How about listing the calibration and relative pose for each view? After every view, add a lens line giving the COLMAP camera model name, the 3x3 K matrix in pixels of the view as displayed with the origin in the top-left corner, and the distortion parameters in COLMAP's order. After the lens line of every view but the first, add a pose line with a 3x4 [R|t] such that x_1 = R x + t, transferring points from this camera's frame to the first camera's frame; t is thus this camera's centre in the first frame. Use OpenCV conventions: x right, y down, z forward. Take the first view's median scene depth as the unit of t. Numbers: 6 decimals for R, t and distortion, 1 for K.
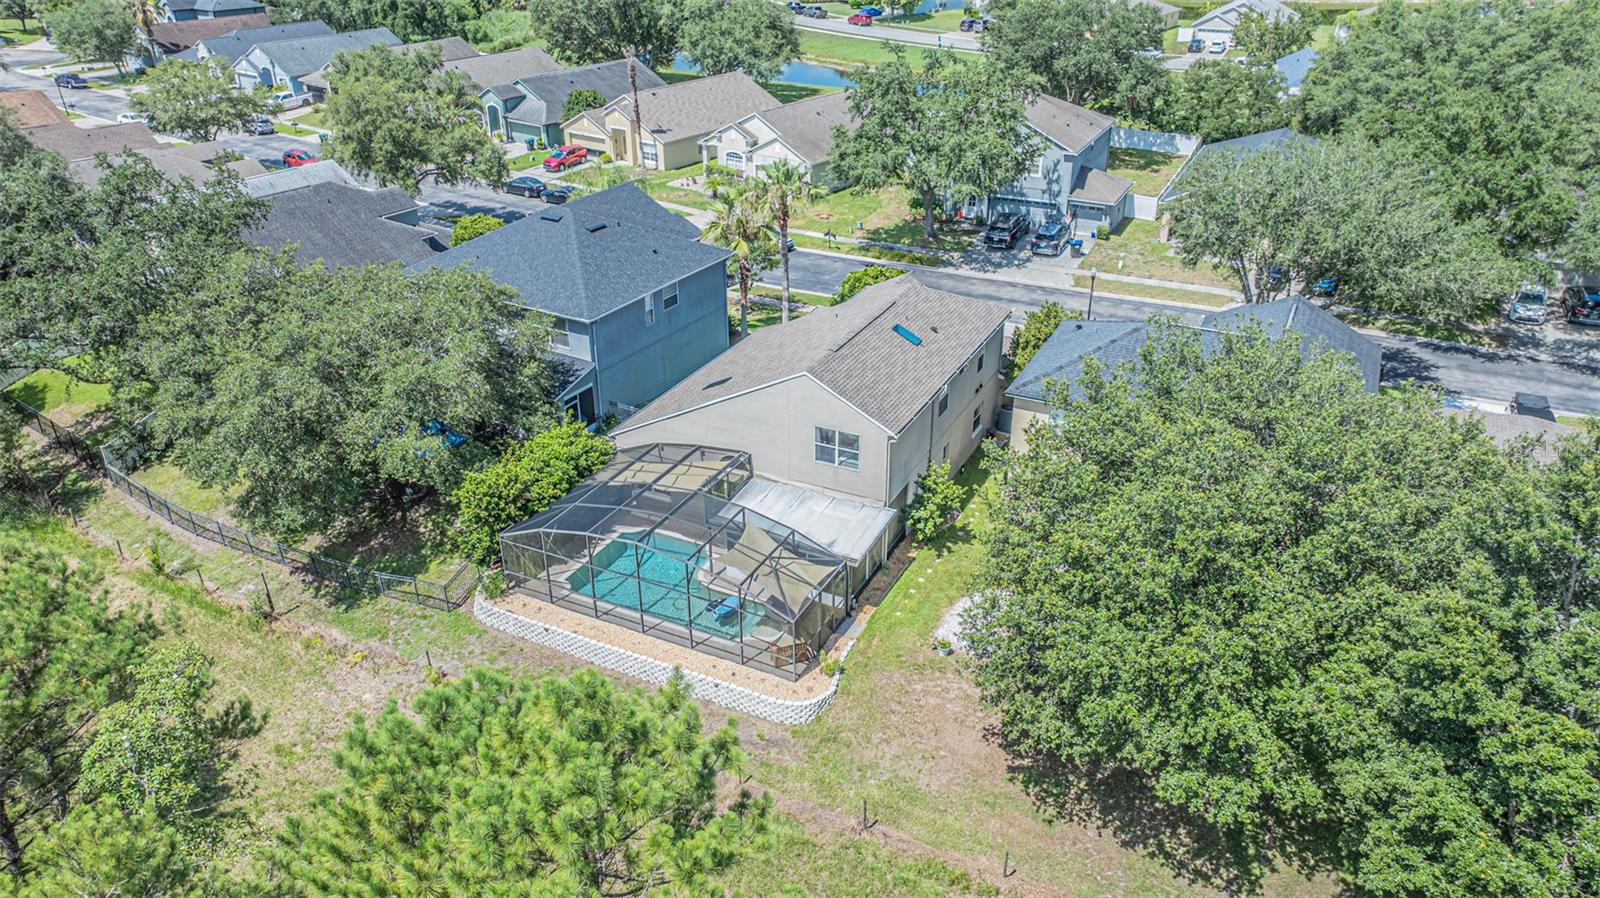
lens RADIAL K [[1122.8, 0, 800.0], [0, 1122.8, 449.0], [0, 0, 1]] dist [-0.013361, -0.000189]
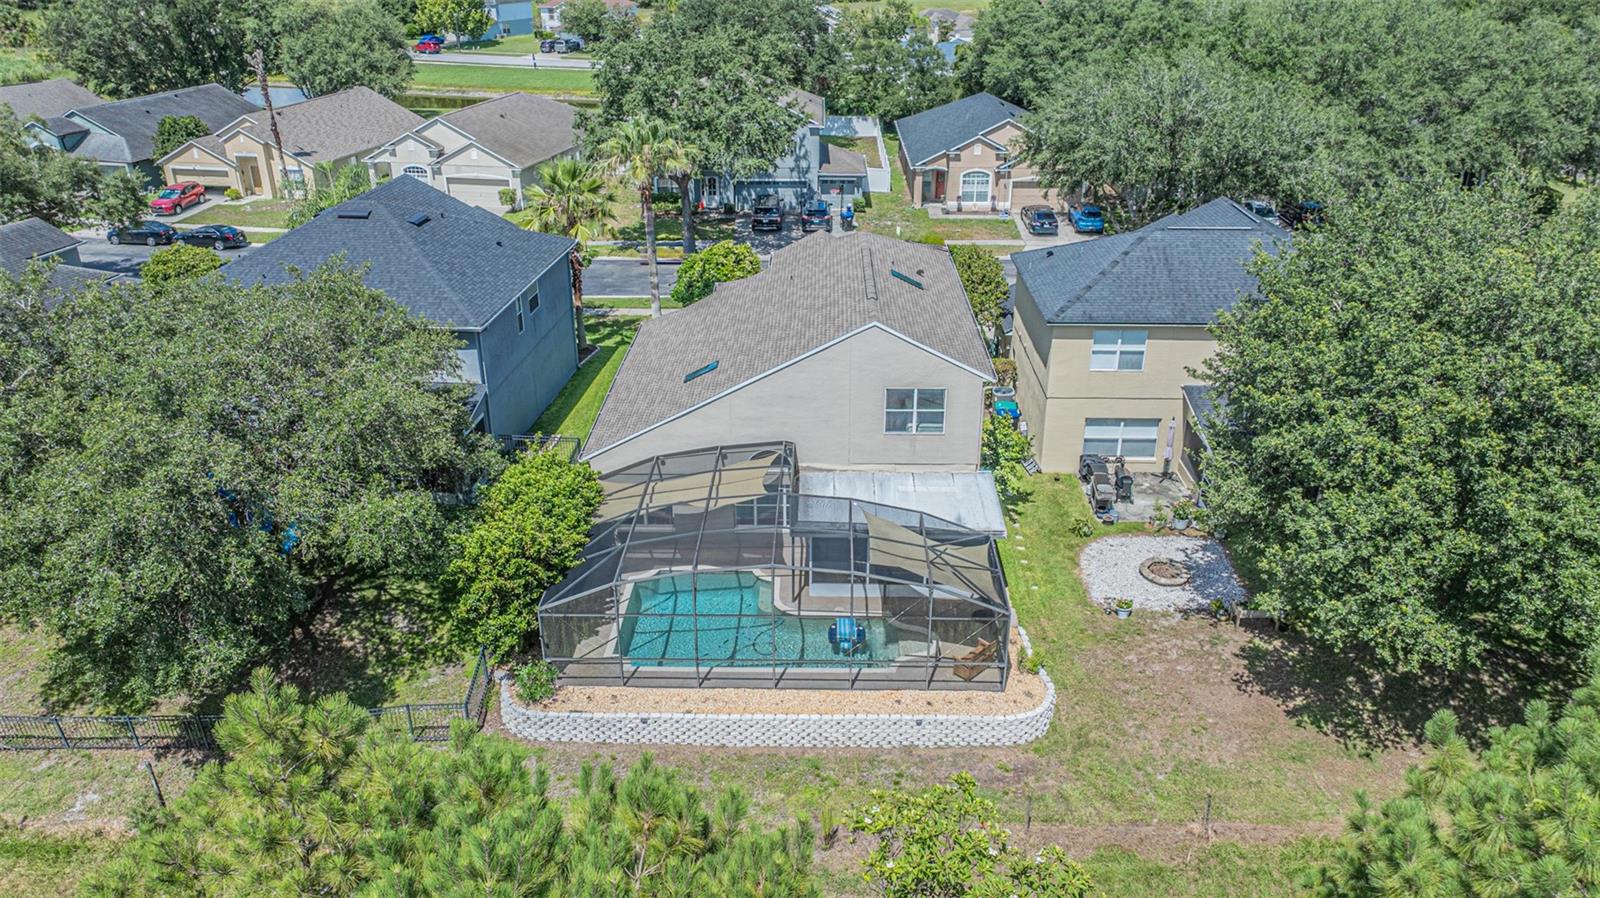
lens RADIAL K [[1135.9, 0, 800.0], [0, 1135.9, 449.0], [0, 0, 1]] dist [-0.055212, 0.066292]
pose [[0.903397, -0.178703, 0.389794, -0.189107], [0.196495, 0.980487, -0.005891, 0.007673], [-0.381136, 0.081914, 0.920883, 0.139917]]
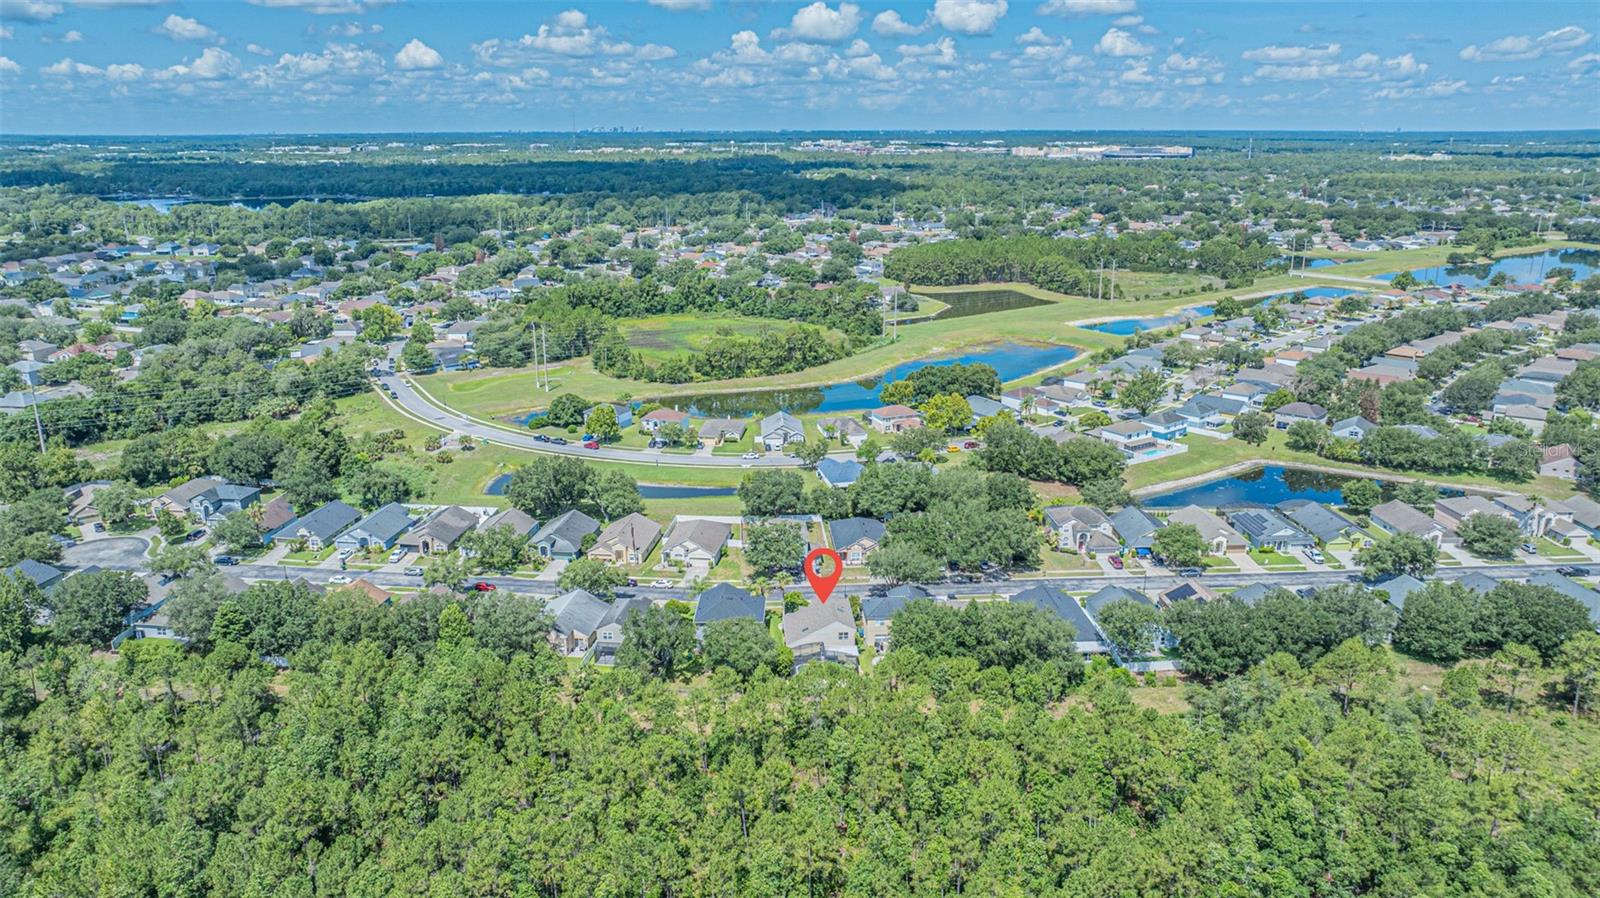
lens RADIAL K [[1122.8, 0, 800.0], [0, 1122.8, 449.0], [0, 0, 1]] dist [-0.013361, -0.000189]
pose [[0.863056, -0.134851, 0.486774, -1.233823], [0.230412, 0.962702, -0.141825, -0.069108], [-0.449494, 0.234562, 0.861938, -1.708941]]
